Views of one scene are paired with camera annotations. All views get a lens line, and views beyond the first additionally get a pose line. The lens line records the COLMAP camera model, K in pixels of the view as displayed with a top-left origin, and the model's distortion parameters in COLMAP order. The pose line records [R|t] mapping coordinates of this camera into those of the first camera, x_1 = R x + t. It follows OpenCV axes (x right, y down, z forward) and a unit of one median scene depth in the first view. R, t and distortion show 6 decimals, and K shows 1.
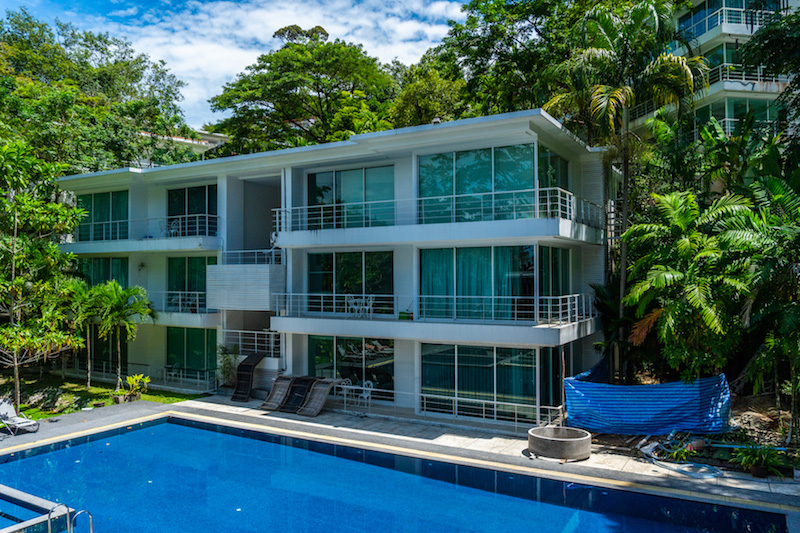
lens RADIAL K [[617.4, 0, 399.9], [0, 617.4, 269.0], [0, 0, 1]] dist [-0.000130, -0.000228]
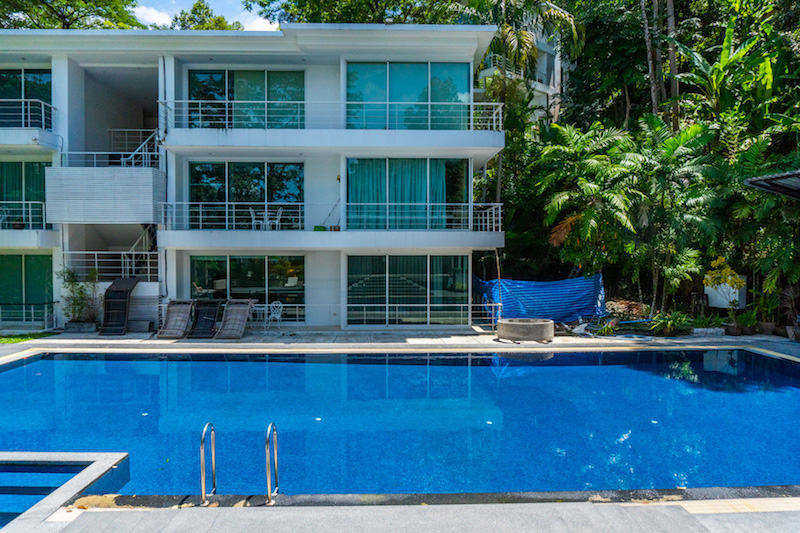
lens RADIAL K [[531.3, 0, 399.4], [0, 531.3, 264.1], [0, 0, 1]] dist [-0.000619, 0.002650]
pose [[0.850857, -0.007498, 0.525343, -0.314540], [-0.008949, 0.999546, 0.028761, 0.101547], [-0.525321, -0.029173, 0.850404, 0.230376]]
